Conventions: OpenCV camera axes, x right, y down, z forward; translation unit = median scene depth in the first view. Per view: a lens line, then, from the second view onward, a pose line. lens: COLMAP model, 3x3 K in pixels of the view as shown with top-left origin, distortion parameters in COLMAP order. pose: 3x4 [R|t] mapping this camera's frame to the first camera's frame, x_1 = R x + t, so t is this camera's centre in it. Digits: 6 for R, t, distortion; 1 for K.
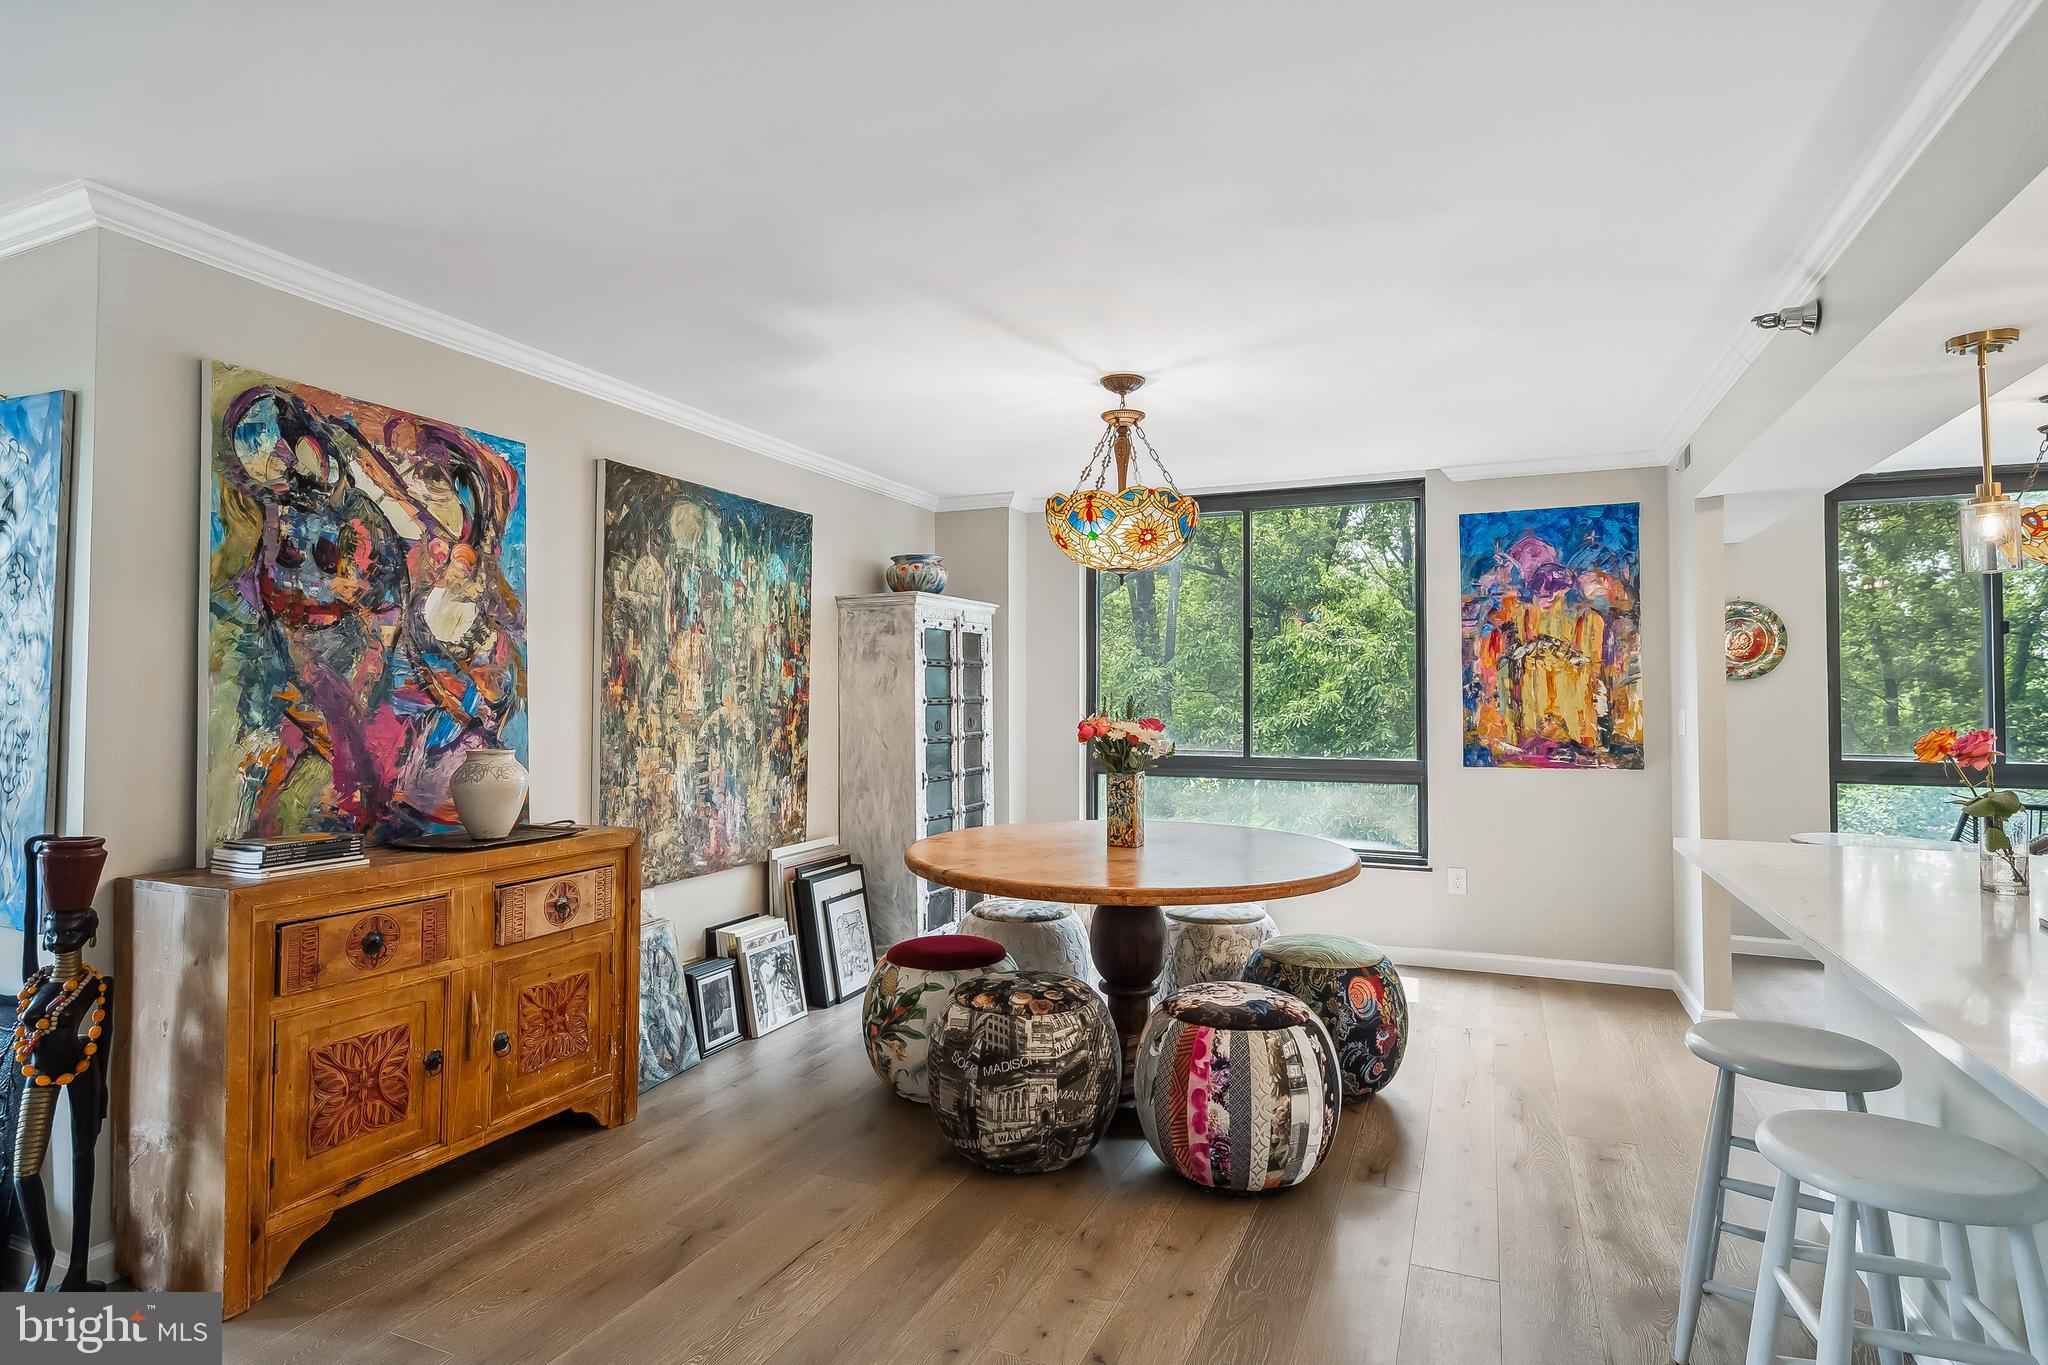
lens RADIAL K [[1066.0, 0, 1024.4], [0, 1066.0, 666.7], [0, 0, 1]] dist [0.000638, 0.001083]
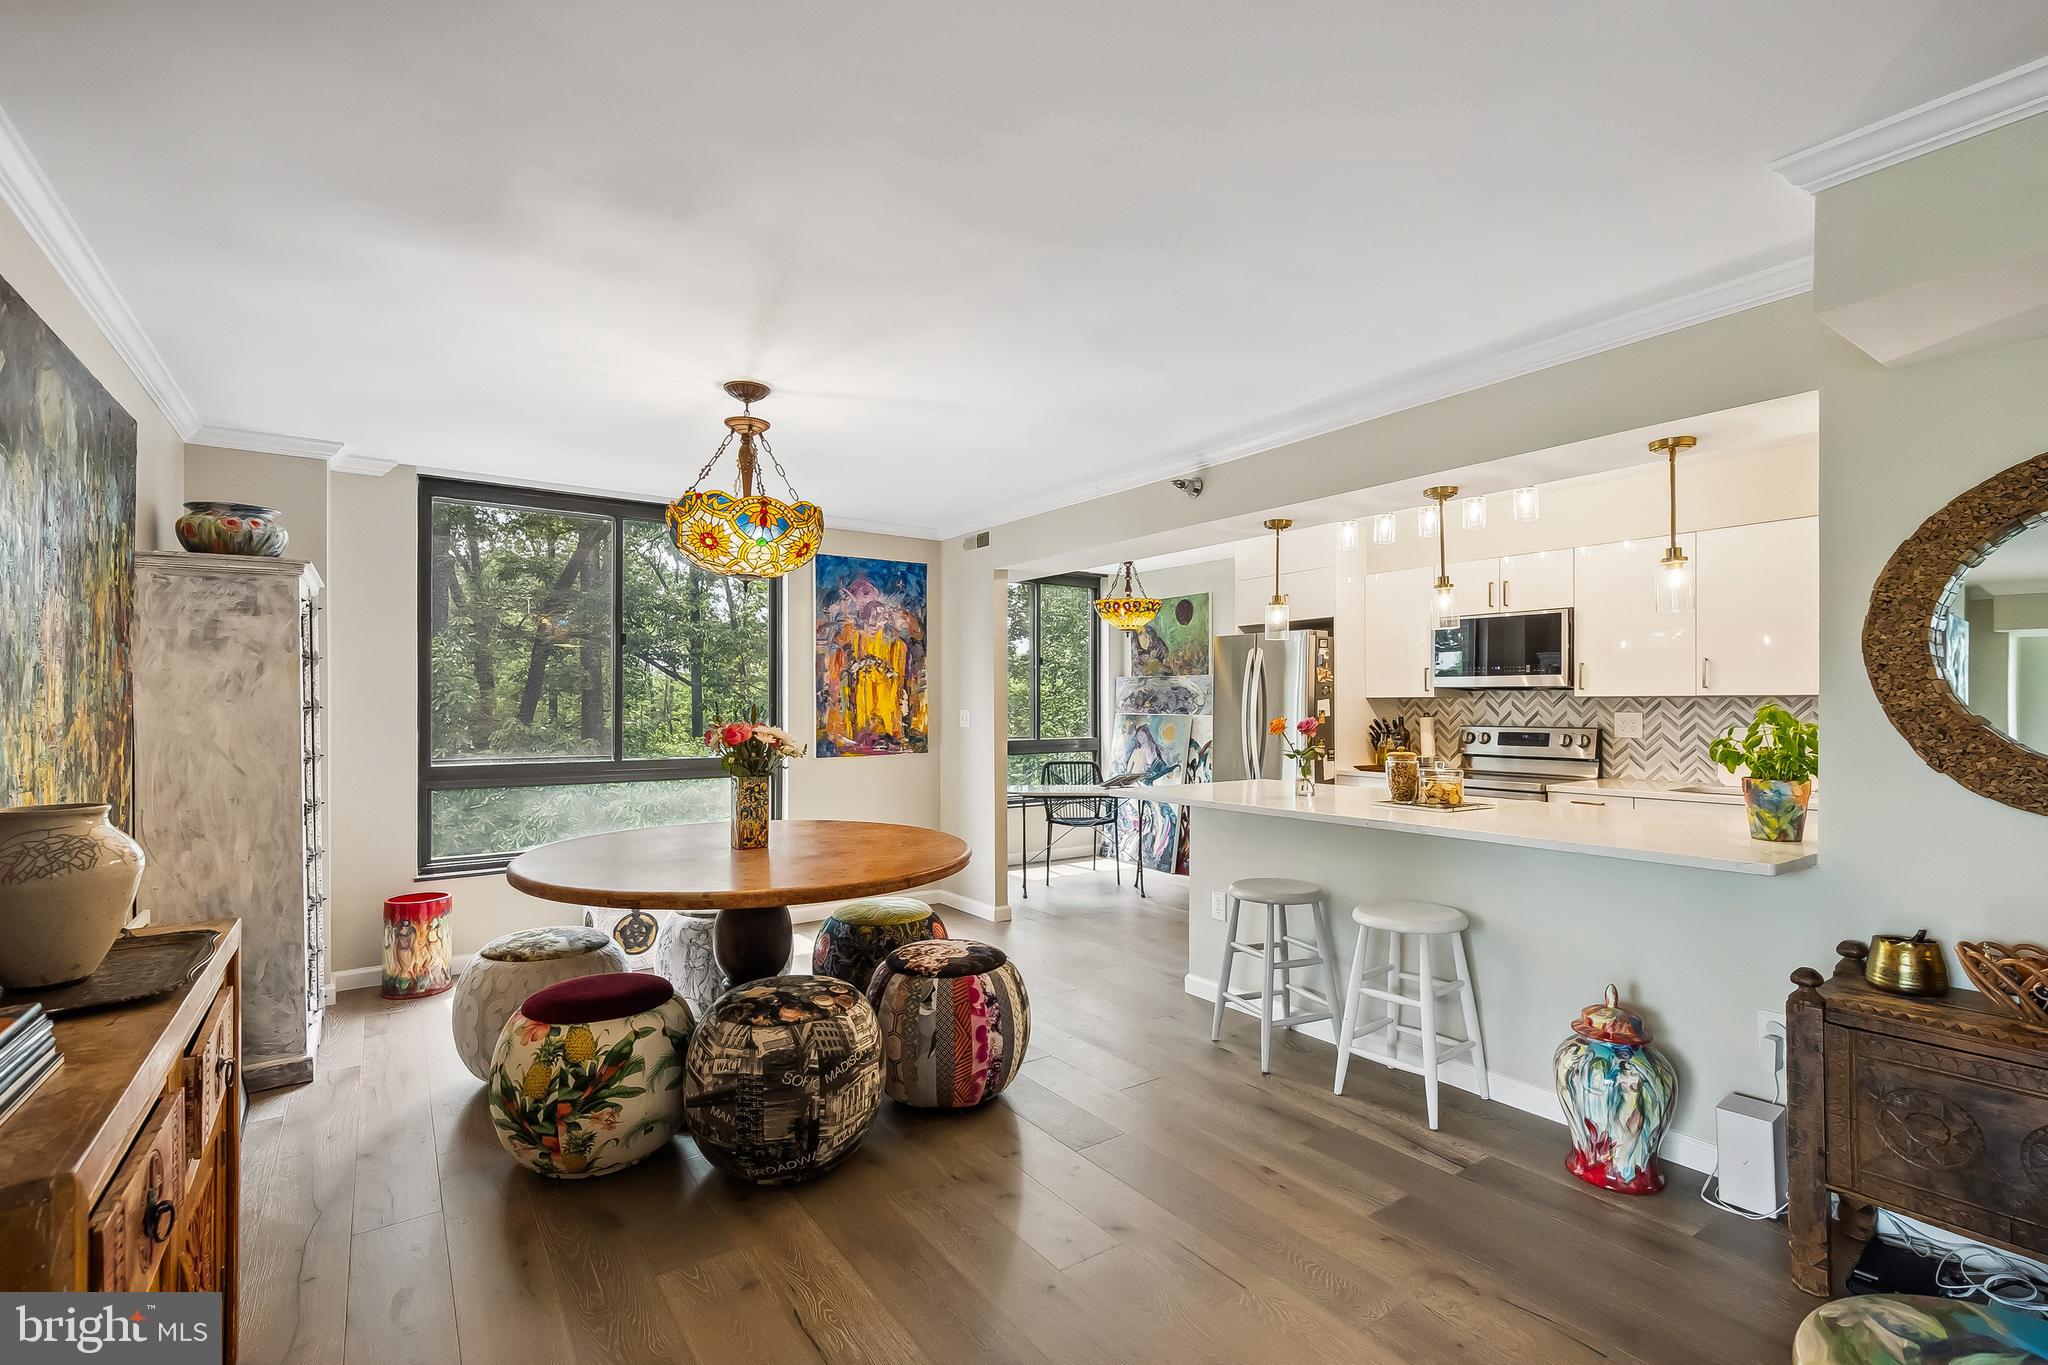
lens RADIAL K [[935.6, 0, 1025.2], [0, 935.6, 704.0], [0, 0, 1]] dist [0.004346, 0.002284]
pose [[0.517677, -0.002790, 0.855571, -0.458760], [-0.023913, 0.999557, 0.017728, 0.006992], [-0.855242, -0.029636, 0.517381, 0.267174]]
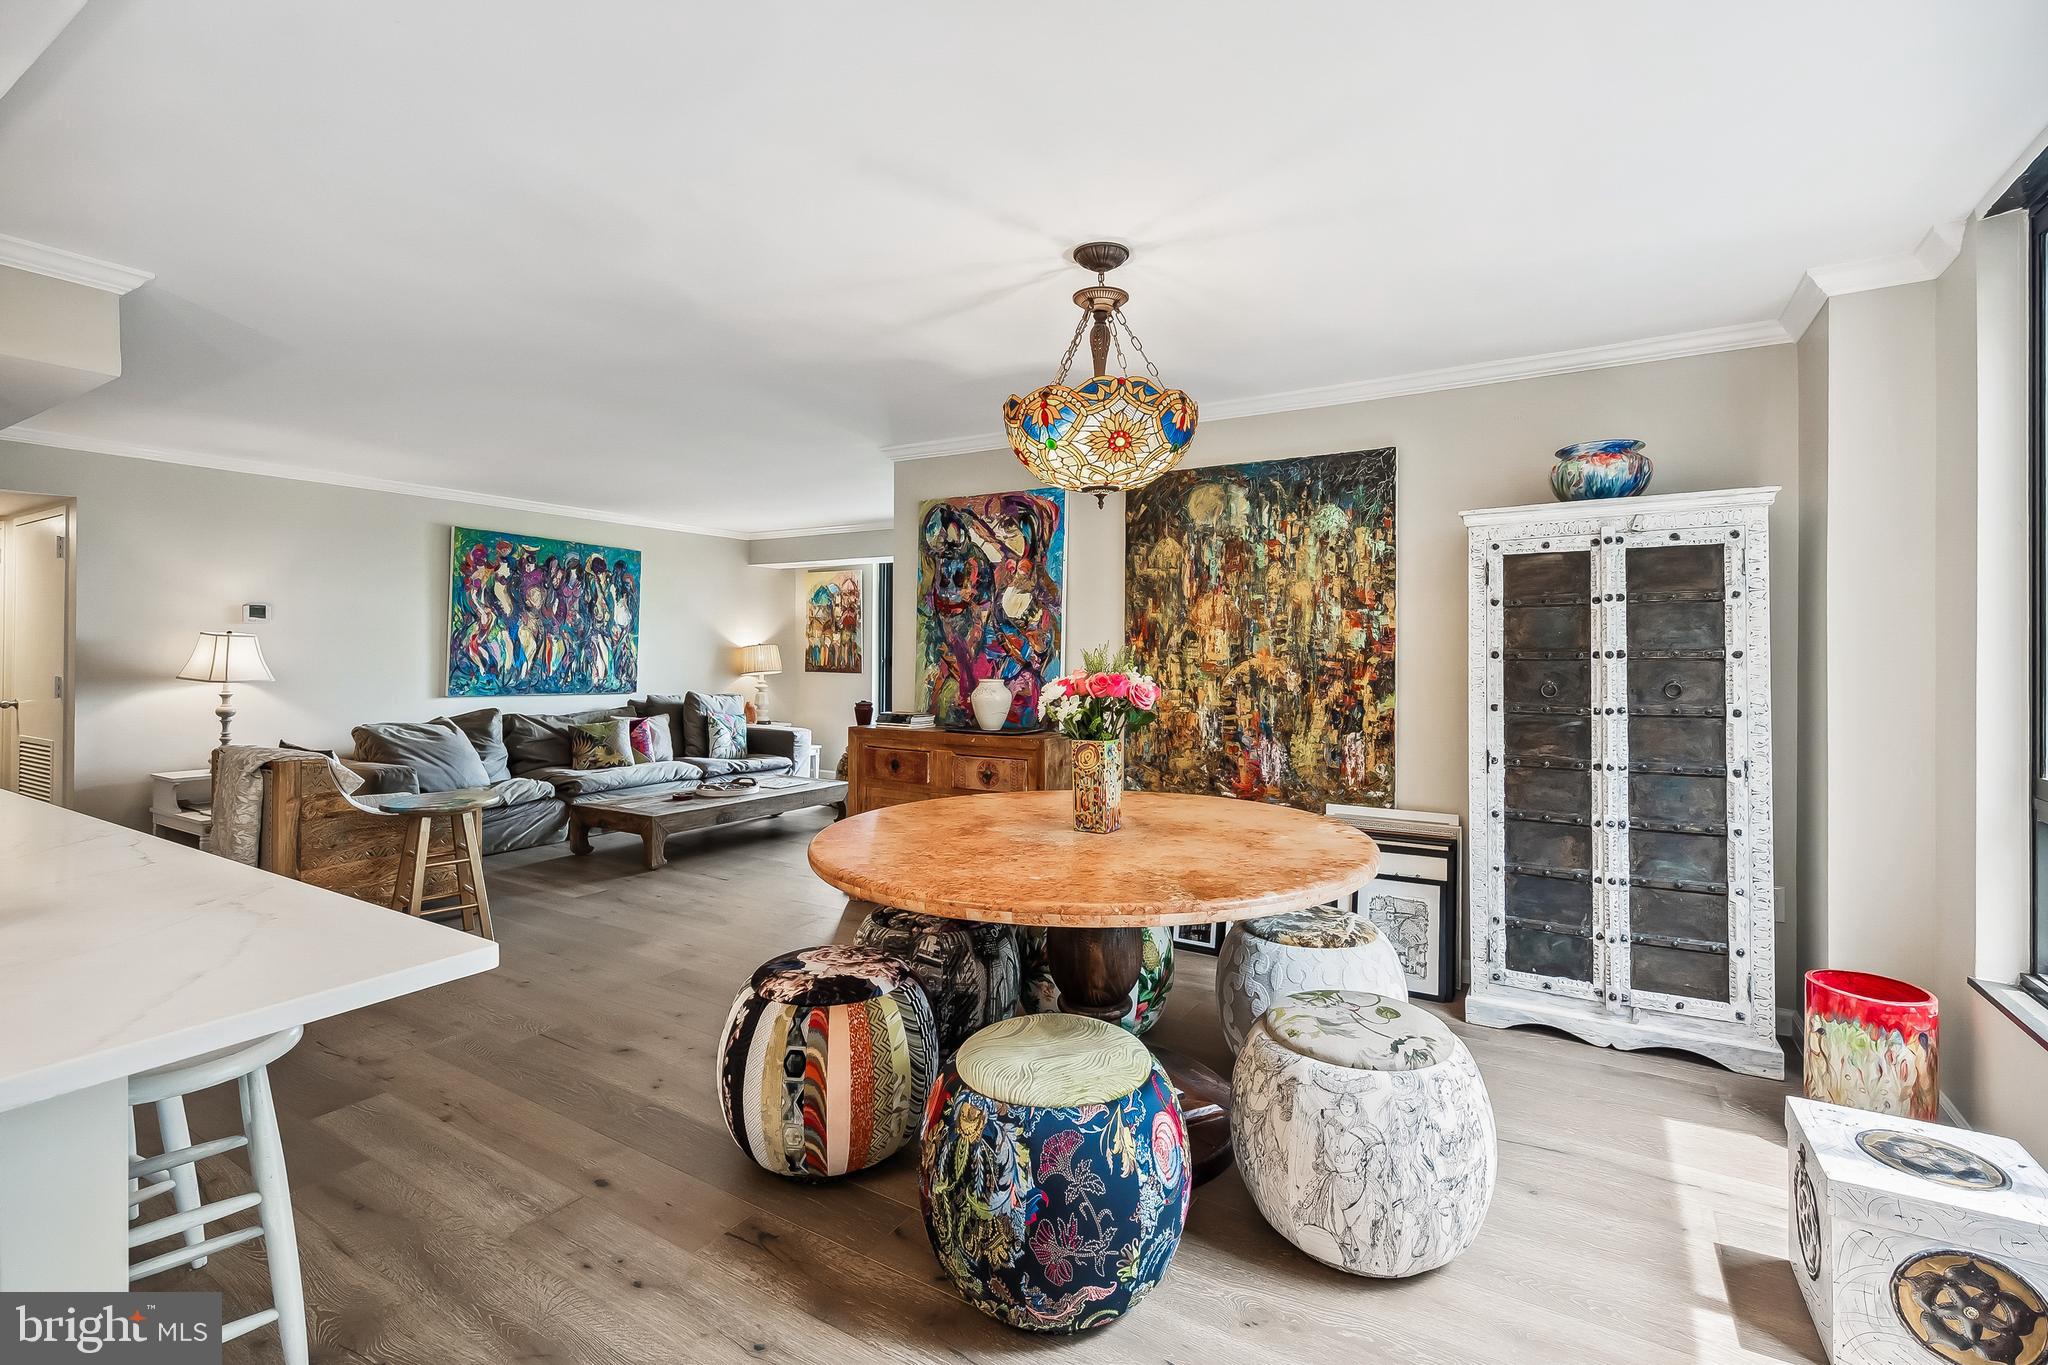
lens RADIAL K [[891.1, 0, 1016.1], [0, 891.1, 645.5], [0, 0, 1]] dist [0.005095, -0.000304]
pose [[-0.132718, -0.008845, -0.991114, 0.672333], [0.024544, 0.999624, -0.012207, 0.030045], [0.990850, -0.025946, -0.132451, 0.892852]]
